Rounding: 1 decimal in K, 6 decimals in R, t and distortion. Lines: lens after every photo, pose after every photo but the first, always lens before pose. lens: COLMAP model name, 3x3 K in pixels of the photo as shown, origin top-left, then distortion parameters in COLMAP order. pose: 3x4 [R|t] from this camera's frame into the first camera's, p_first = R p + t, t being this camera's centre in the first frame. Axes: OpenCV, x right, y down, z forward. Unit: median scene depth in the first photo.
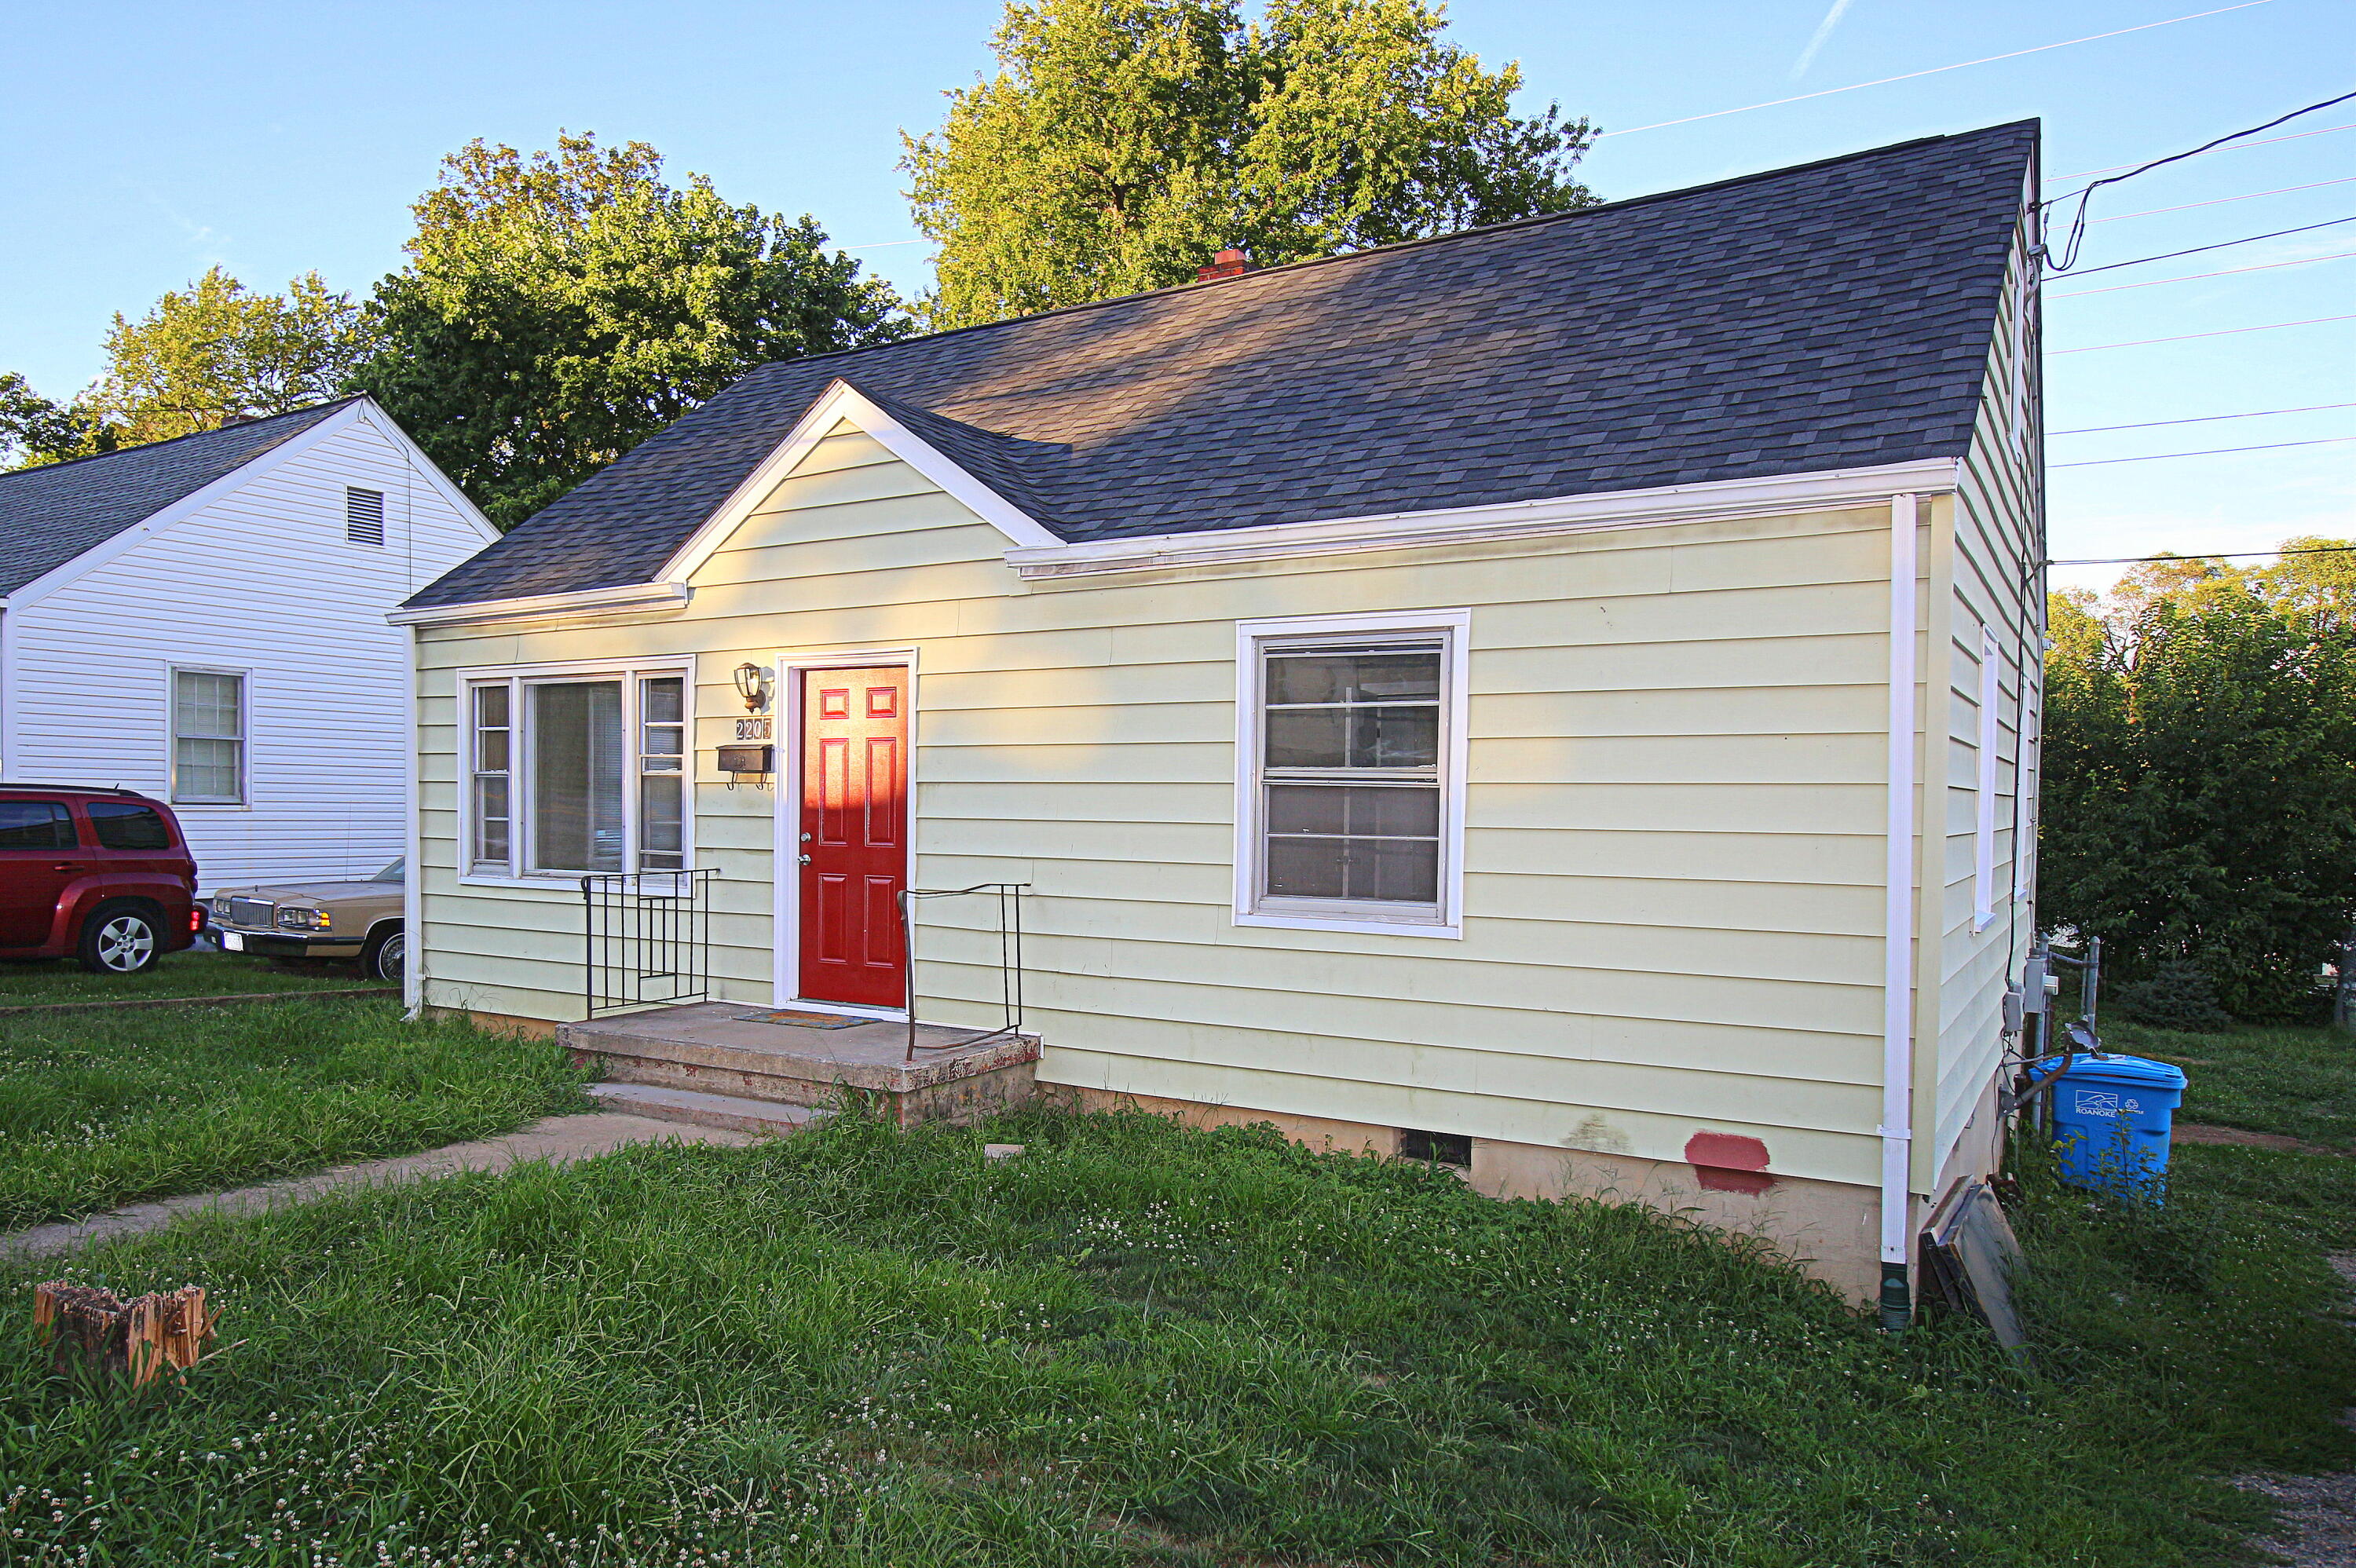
lens RADIAL K [[1545.5, 0, 1178.0], [0, 1545.5, 873.7], [0, 0, 1]] dist [0.001360, 0.000143]
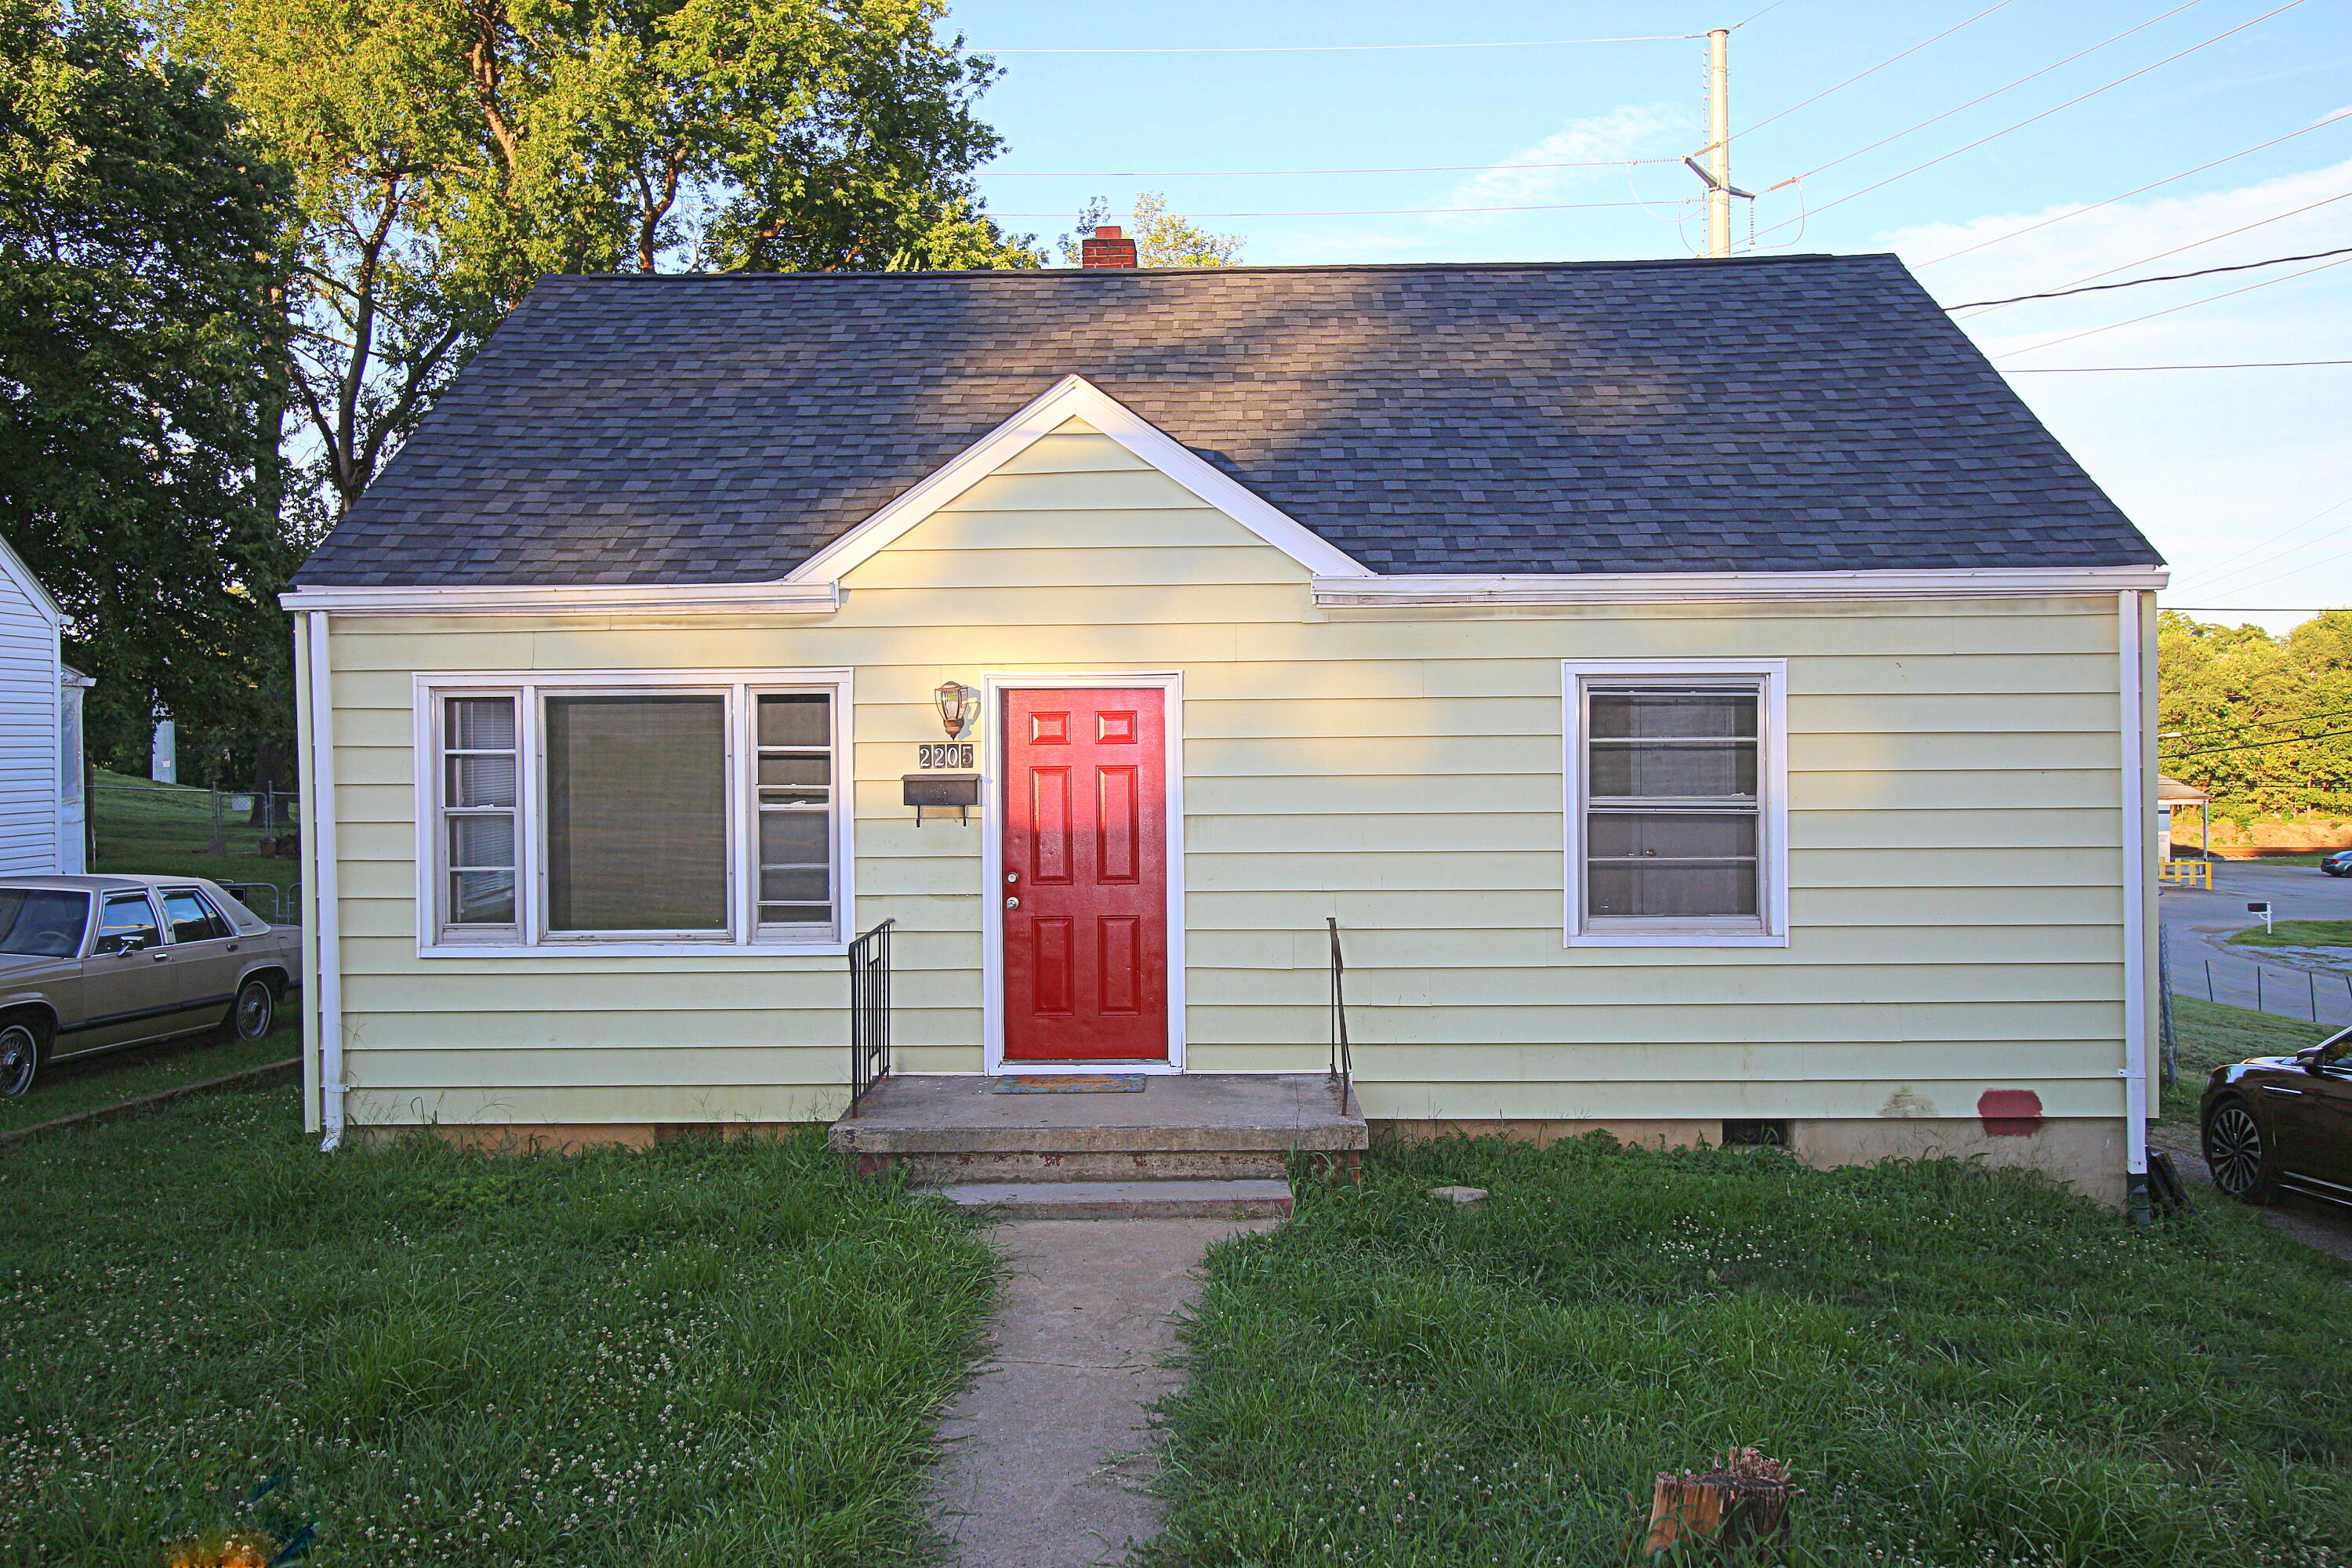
lens RADIAL K [[1623.8, 0, 1176.0], [0, 1623.8, 784.0], [0, 0, 1]] dist [0.005445, 0.002992]
pose [[0.858826, -0.024758, 0.511668, -0.758423], [0.038127, 0.999150, -0.015651, -0.070724], [-0.510846, 0.032950, 0.859041, 0.180250]]
